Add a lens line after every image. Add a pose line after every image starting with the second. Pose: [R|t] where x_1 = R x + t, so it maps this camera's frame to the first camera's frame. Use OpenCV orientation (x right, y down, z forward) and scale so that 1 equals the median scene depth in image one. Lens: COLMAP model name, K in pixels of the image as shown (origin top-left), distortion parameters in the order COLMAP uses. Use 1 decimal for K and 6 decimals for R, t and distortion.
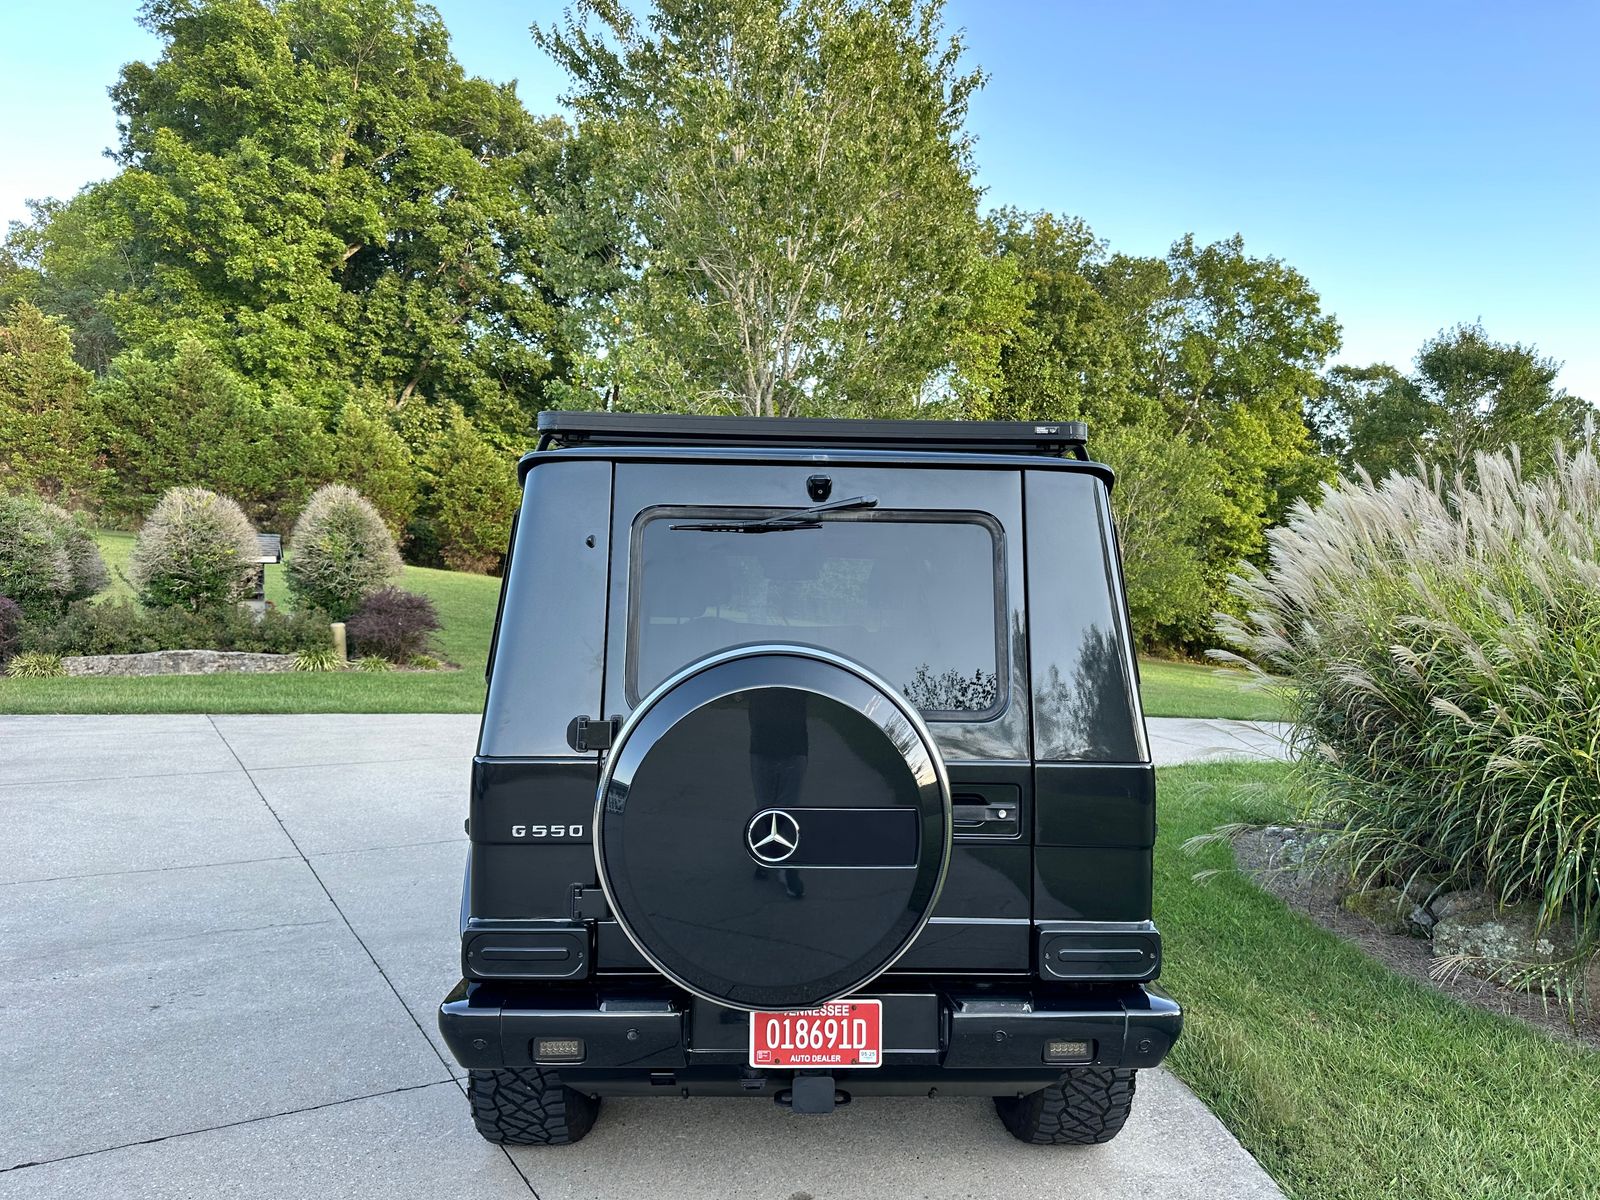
lens RADIAL K [[1116.0, 0, 811.6], [0, 1116.0, 622.1], [0, 0, 1]] dist [0.025807, -0.033455]
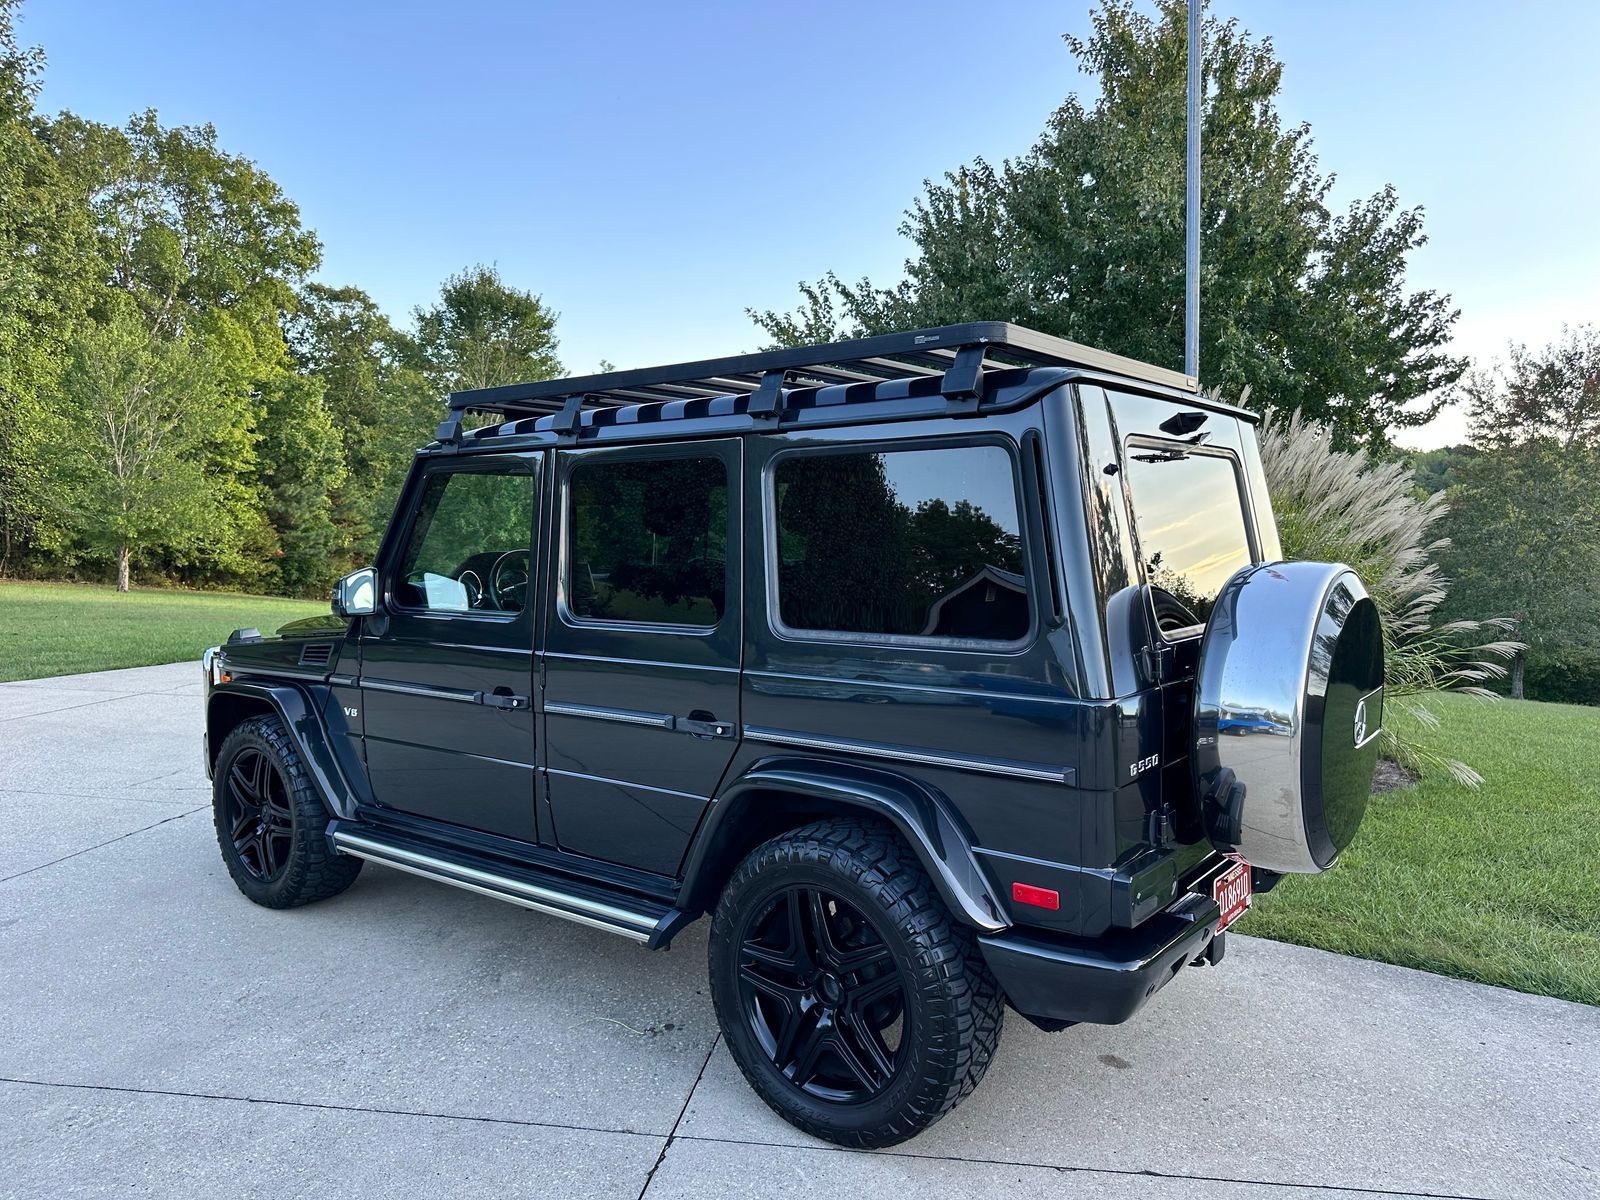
lens RADIAL K [[1121.9, 0, 808.0], [0, 1121.9, 611.7], [0, 0, 1]] dist [-0.003041, -0.007761]
pose [[0.639264, -0.074928, 0.765328, -0.114888], [0.026592, 0.996800, 0.075378, -0.003030], [-0.768527, -0.027835, 0.639211, 0.058557]]
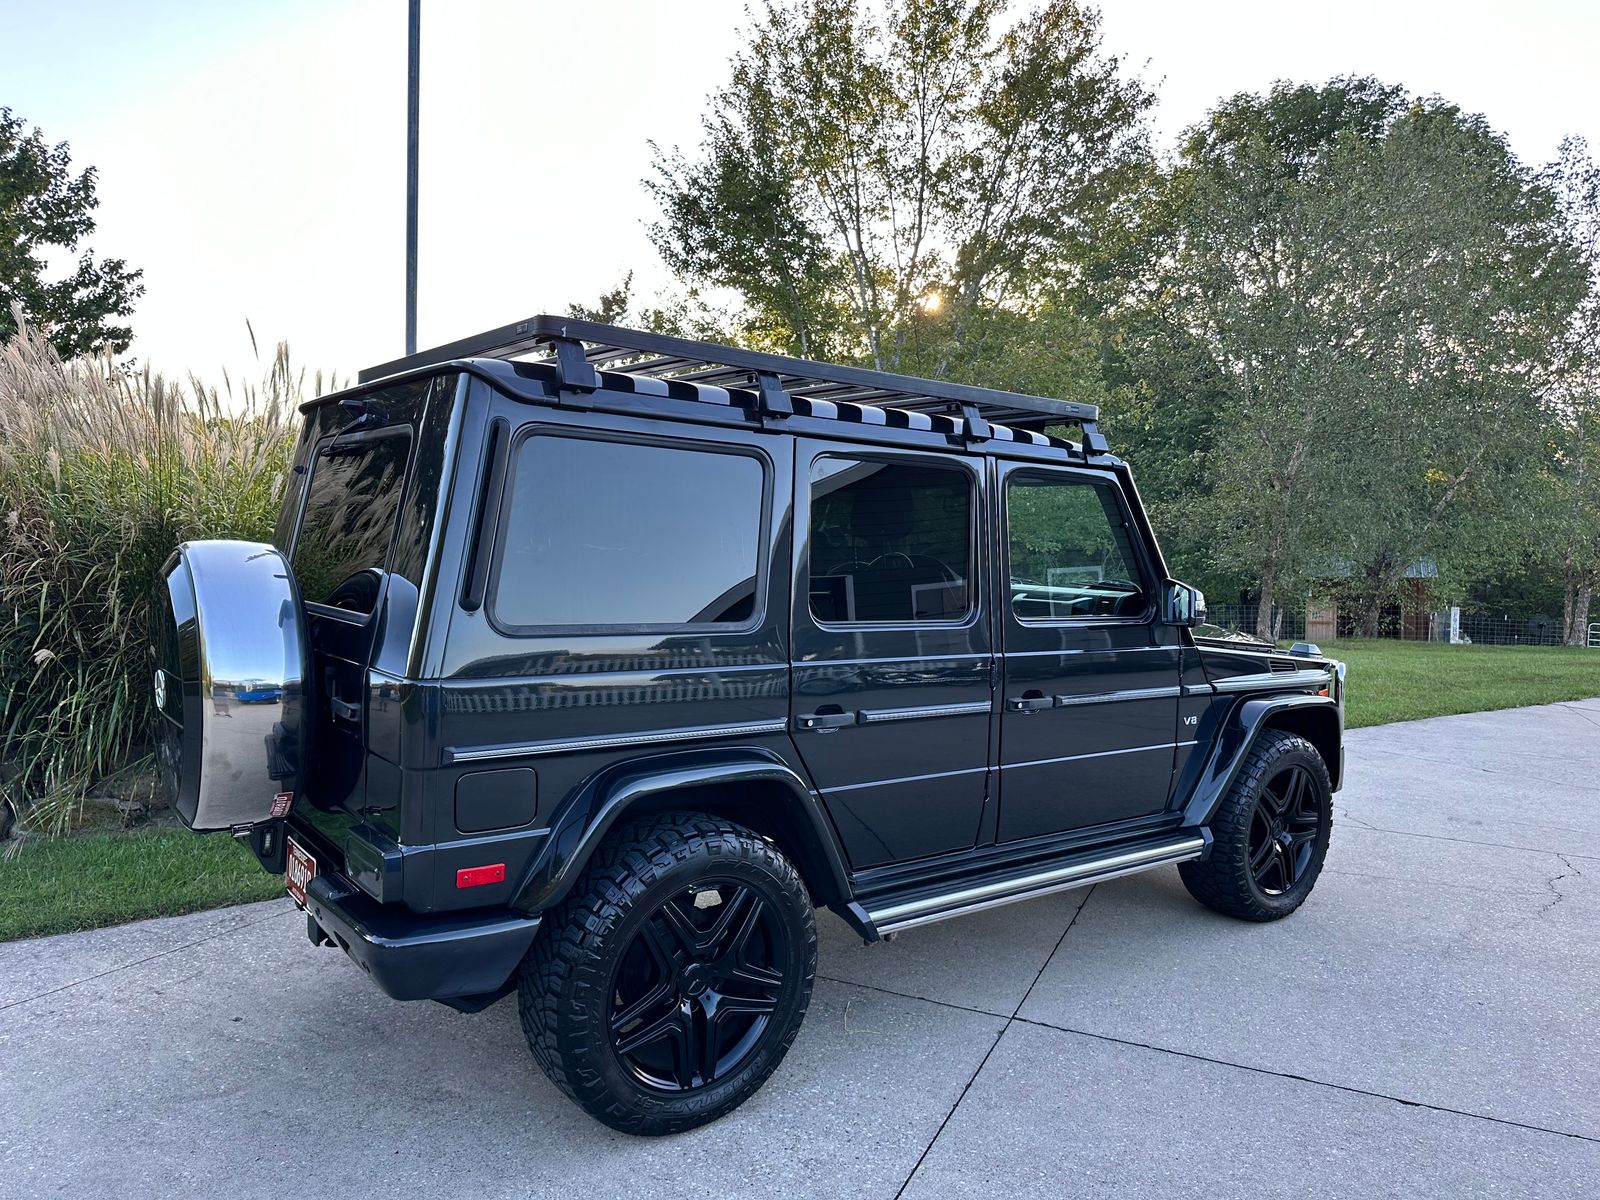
lens RADIAL K [[1103.8, 0, 784.3], [0, 1103.8, 600.1], [0, 0, 1]] dist [0.021873, 0.000230]
pose [[-0.564080, -0.095011, 0.820236, -0.134263], [-0.029912, 0.995057, 0.094691, -0.007043], [-0.825178, 0.028879, -0.564134, 0.242246]]
